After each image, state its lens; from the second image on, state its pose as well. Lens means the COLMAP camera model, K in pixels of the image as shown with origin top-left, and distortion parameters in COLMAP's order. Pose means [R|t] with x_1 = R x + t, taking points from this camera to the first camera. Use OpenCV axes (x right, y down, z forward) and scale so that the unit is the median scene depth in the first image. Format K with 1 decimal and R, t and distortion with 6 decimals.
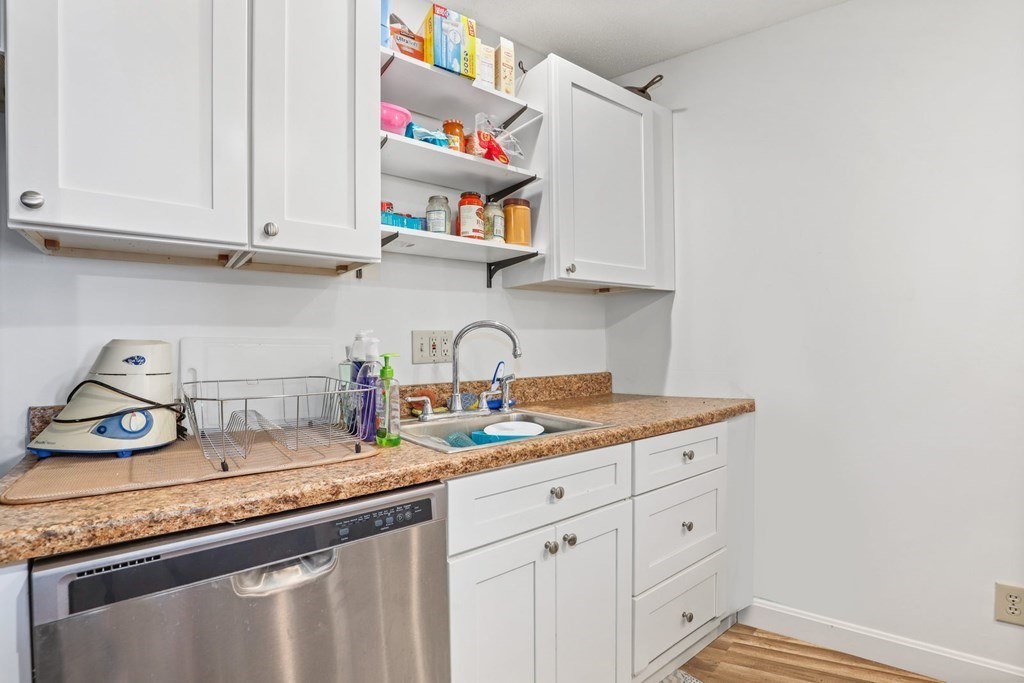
lens RADIAL K [[478.9, 0, 506.0], [0, 478.9, 349.3], [0, 0, 1]] dist [-0.033012, 0.005567]
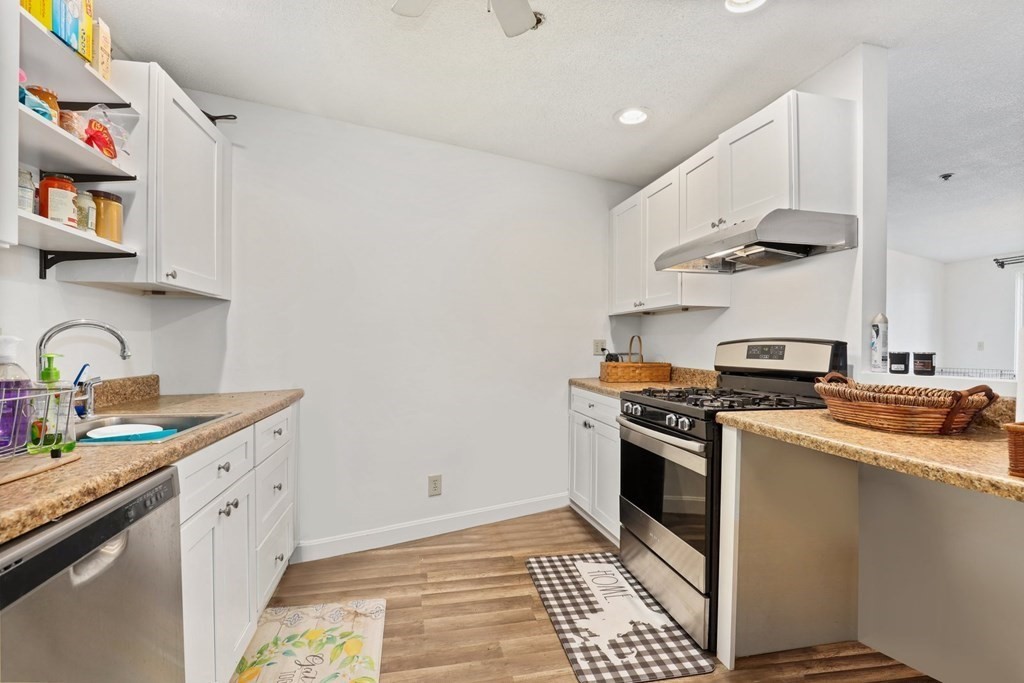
lens RADIAL K [[478.9, 0, 516.7], [0, 478.9, 350.6], [0, 0, 1]] dist [-0.033012, 0.005567]
pose [[0.430143, 0.003675, 0.902753, -0.504092], [0.002856, 0.999981, -0.005432, 0.007876], [-0.902756, 0.004915, 0.430125, -0.146840]]
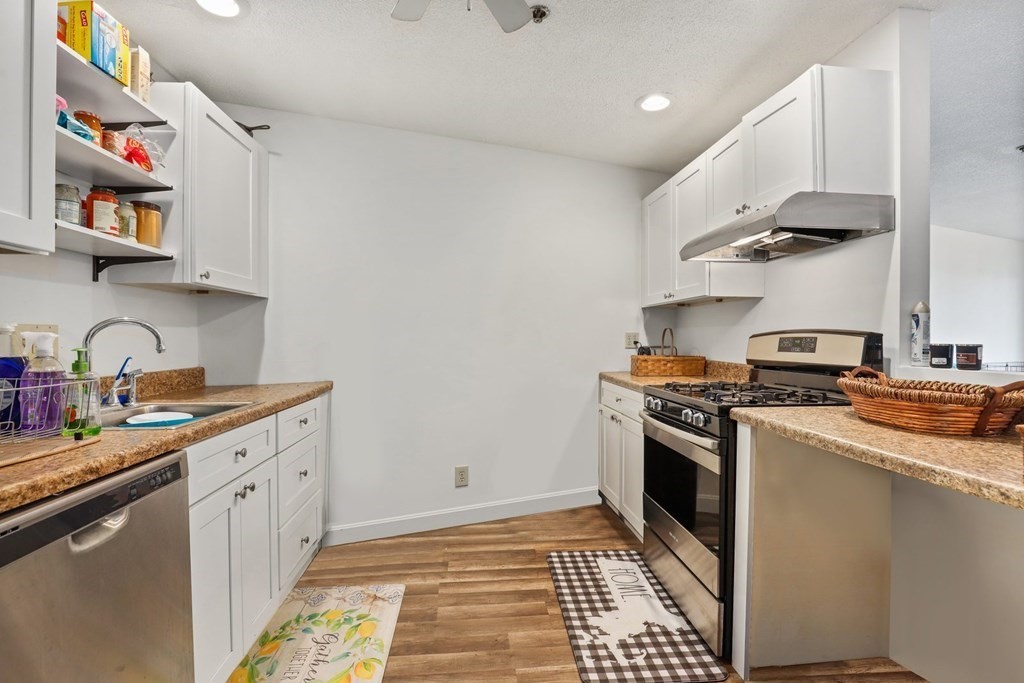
lens RADIAL K [[478.9, 0, 514.8], [0, 478.9, 342.5], [0, 0, 1]] dist [-0.033012, 0.005567]
pose [[0.537093, 0.004599, 0.843510, -0.448417], [0.005339, 0.999947, -0.008851, 0.008366], [-0.843506, 0.009257, 0.537040, -0.256801]]
